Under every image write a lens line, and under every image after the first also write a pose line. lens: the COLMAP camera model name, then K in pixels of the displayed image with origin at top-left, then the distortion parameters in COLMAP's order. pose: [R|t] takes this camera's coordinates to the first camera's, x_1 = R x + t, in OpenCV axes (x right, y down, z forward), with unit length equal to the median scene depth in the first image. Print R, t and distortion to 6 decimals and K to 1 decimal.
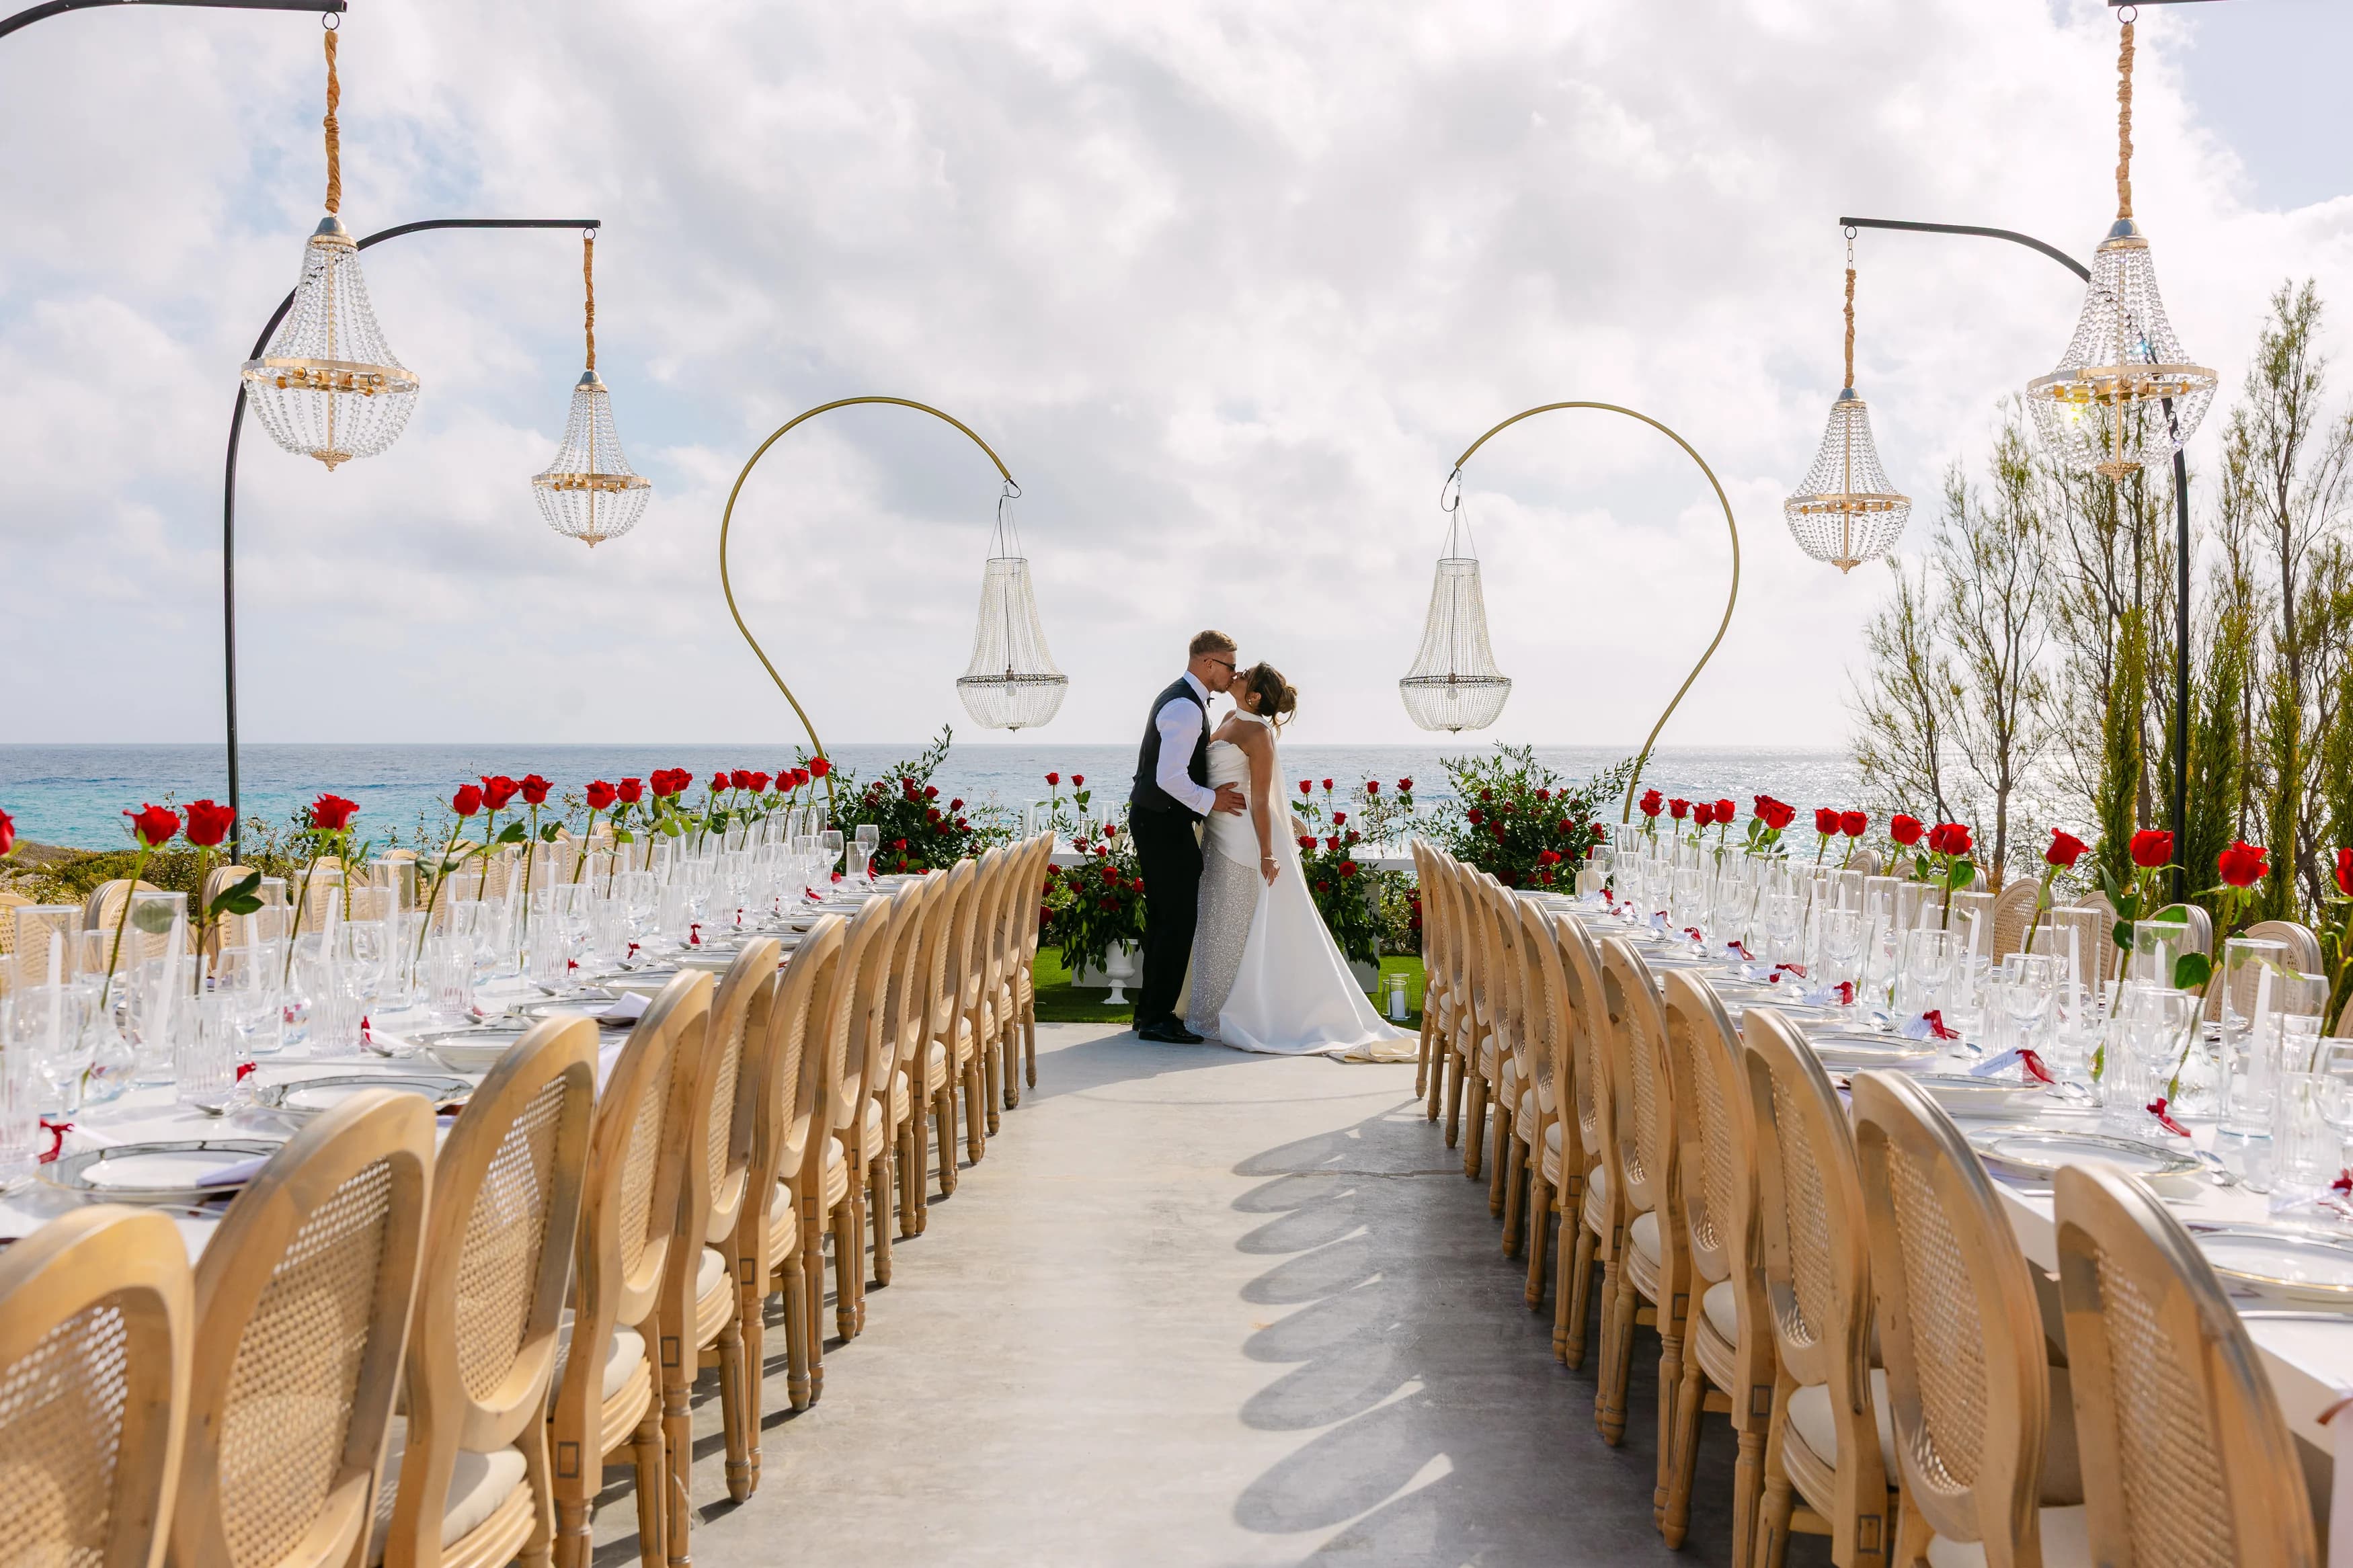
lens RADIAL K [[2135.8, 0, 1176.5], [0, 2135.8, 784.0], [0, 0, 1]] dist [0.004208, 0.011364]
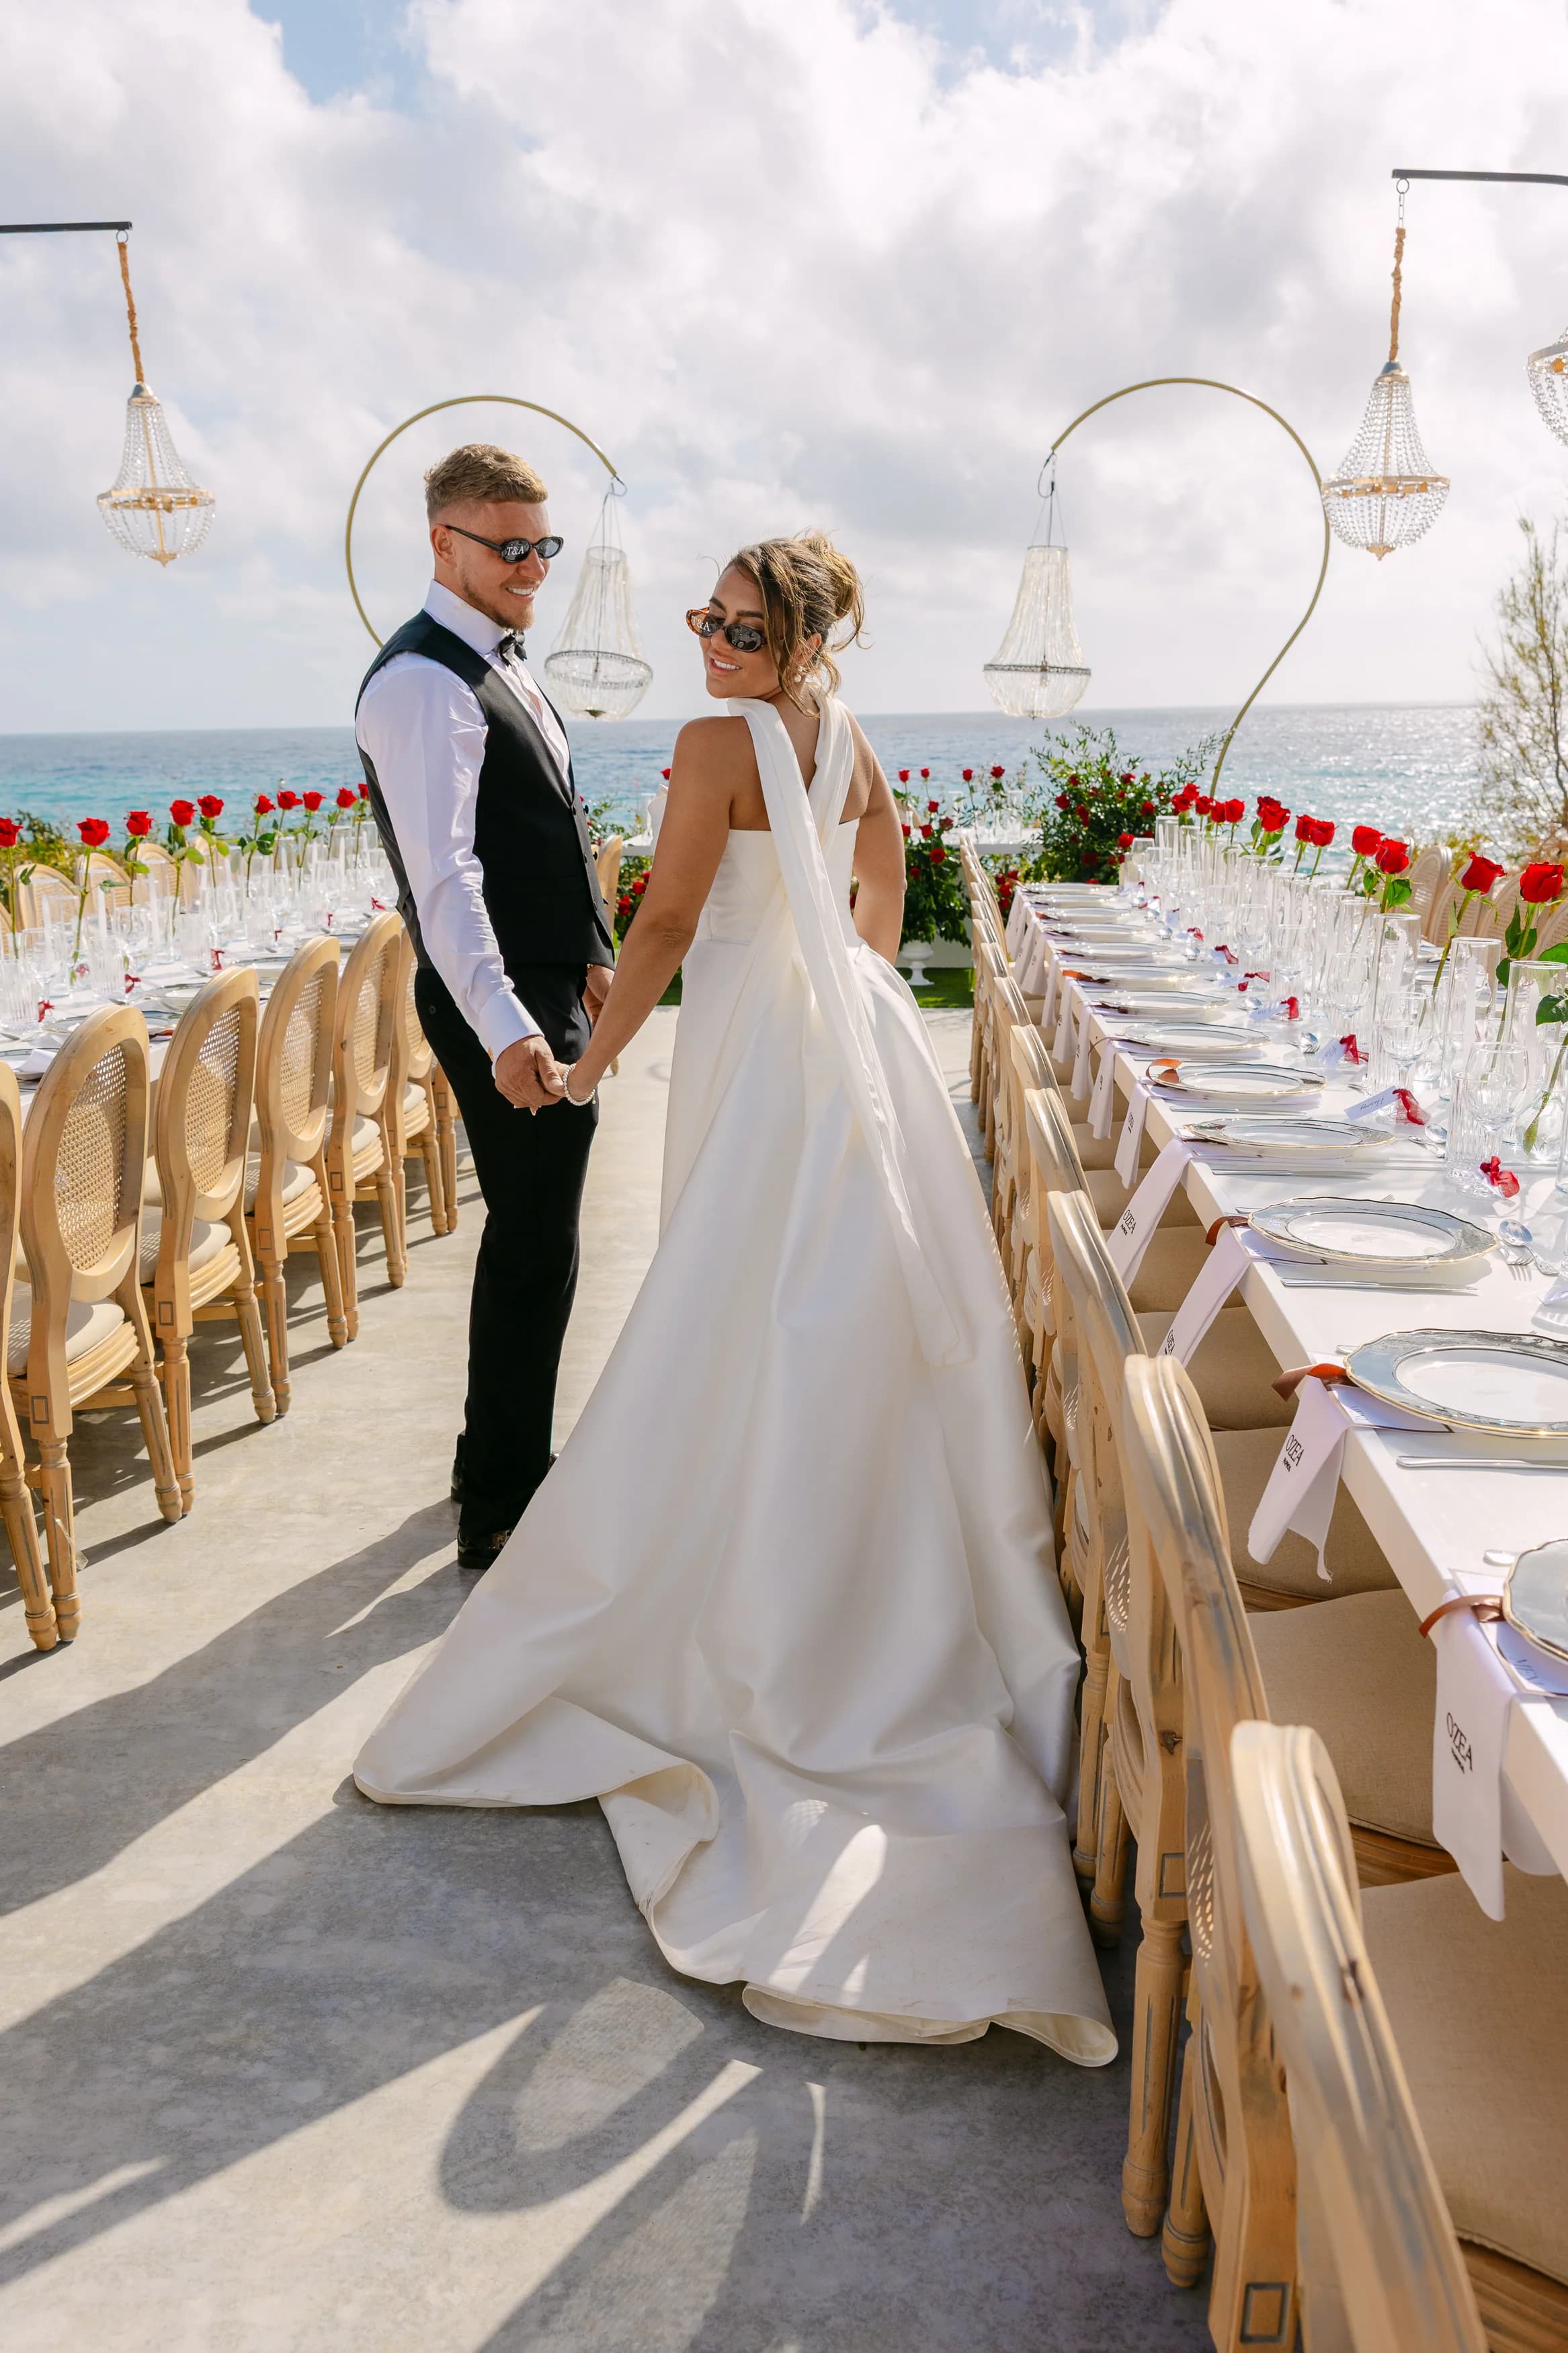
lens RADIAL K [[1891.0, 0, 799.8], [0, 1891.0, 1164.7], [0, 0, 1]] dist [0.013515, -0.000232]
pose [[0.998746, -0.013728, -0.048136, 0.088587], [0.023669, 0.976875, 0.212497, -0.018993], [0.044106, -0.213370, 0.975975, 0.069428]]
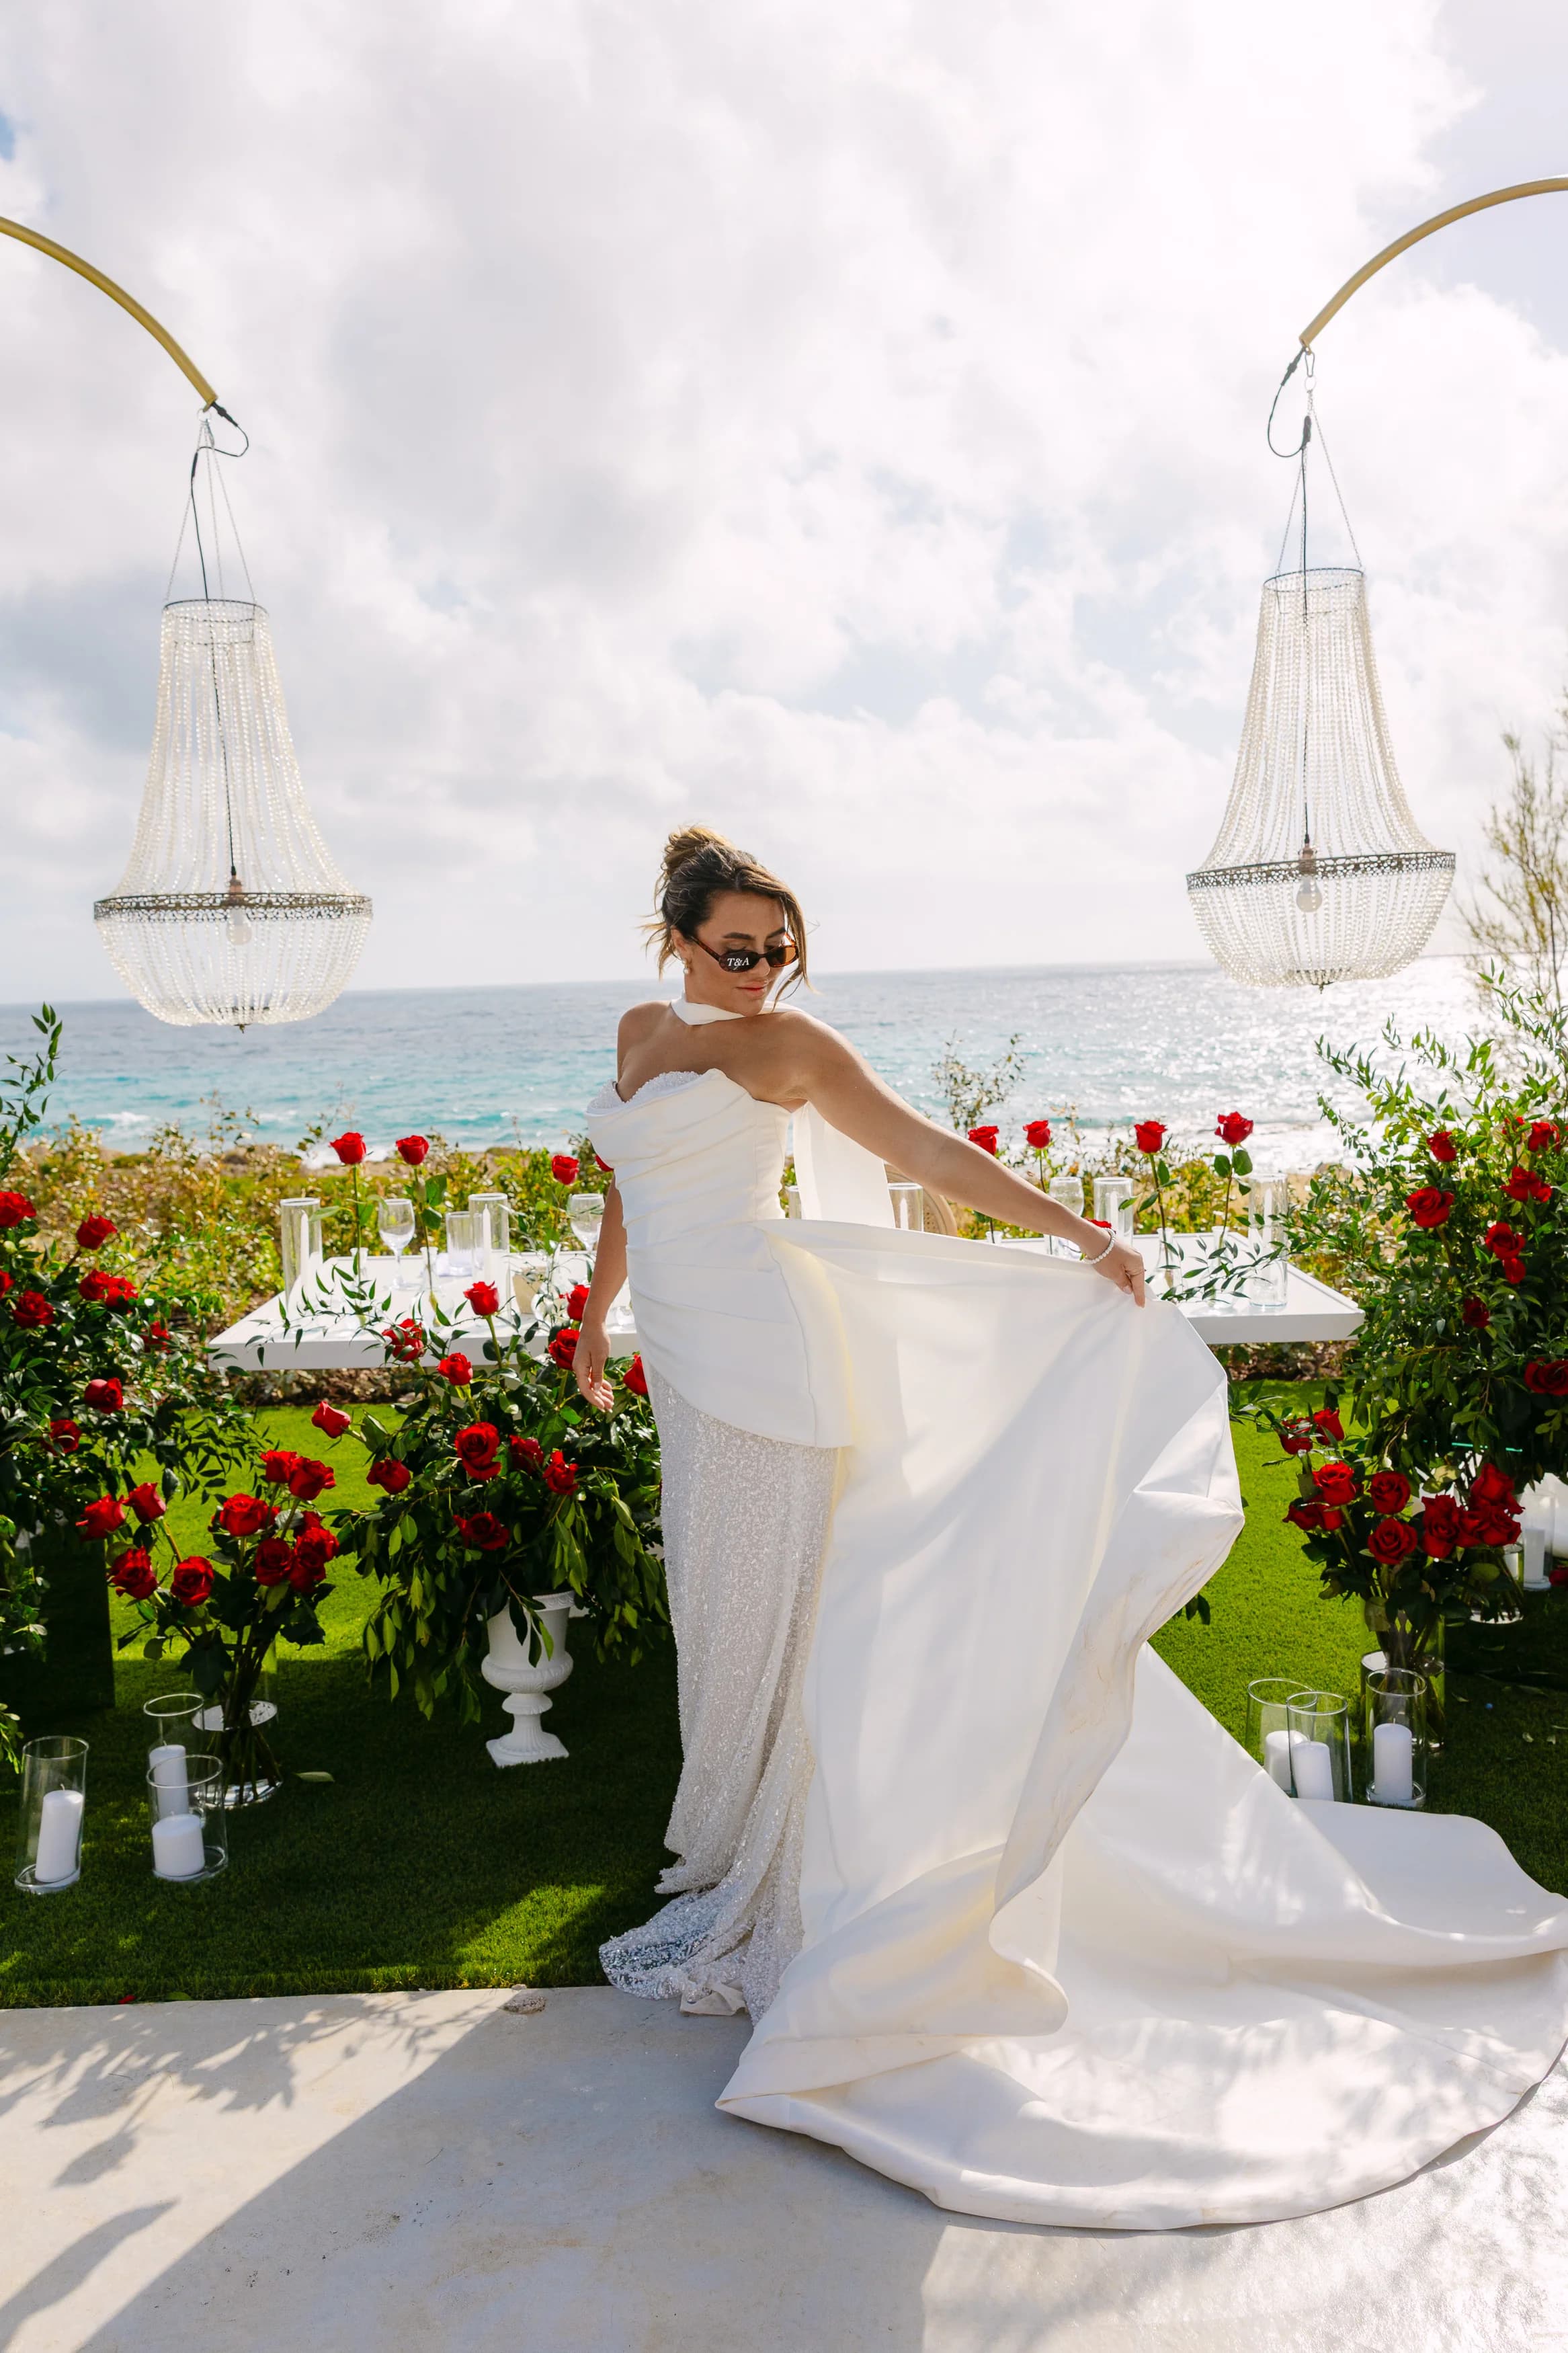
lens RADIAL K [[1797.5, 0, 784.0], [0, 1797.5, 1176.5], [0, 0, 1]] dist [-0.006558, -0.002806]
pose [[0.997554, -0.045993, 0.052633, 0.008695], [0.040950, 0.994806, 0.093192, -0.043998], [-0.056646, -0.090809, 0.994256, 1.159682]]
